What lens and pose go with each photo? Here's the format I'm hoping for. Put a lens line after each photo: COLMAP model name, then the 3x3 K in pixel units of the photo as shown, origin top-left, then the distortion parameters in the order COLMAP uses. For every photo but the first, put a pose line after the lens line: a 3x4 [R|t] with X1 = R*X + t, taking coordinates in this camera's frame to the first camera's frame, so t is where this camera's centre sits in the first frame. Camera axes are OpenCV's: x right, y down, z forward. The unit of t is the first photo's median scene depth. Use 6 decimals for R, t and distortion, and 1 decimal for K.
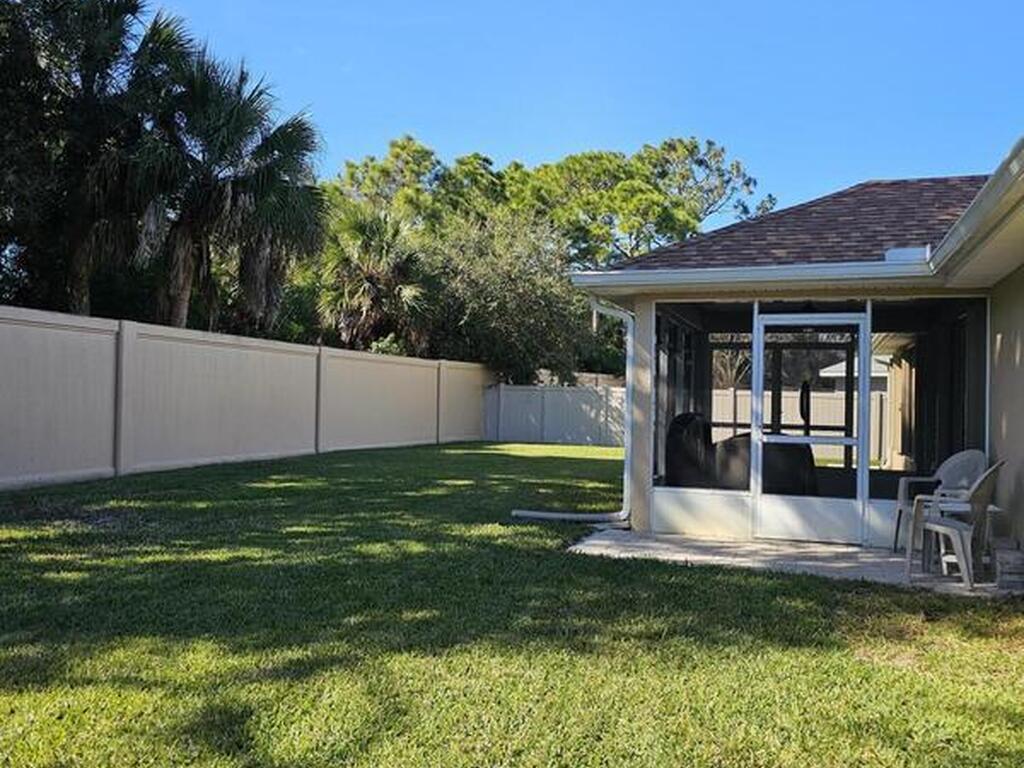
lens RADIAL K [[934.5, 0, 534.4], [0, 934.5, 371.4], [0, 0, 1]] dist [0.125998, -0.231266]
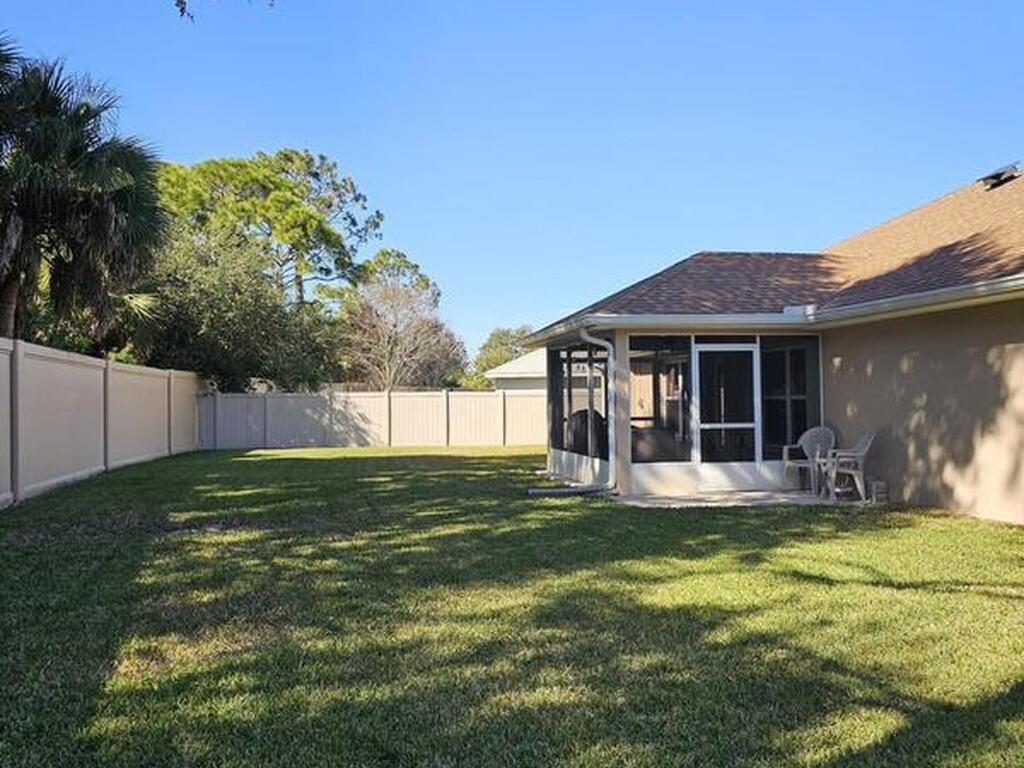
lens RADIAL K [[934.5, 0, 534.4], [0, 934.5, 371.4], [0, 0, 1]] dist [0.125998, -0.231266]
pose [[0.863153, -0.017031, 0.504655, -0.251741], [0.015515, 0.999854, 0.007205, -0.010650], [-0.504704, 0.001610, 0.863291, -0.056835]]
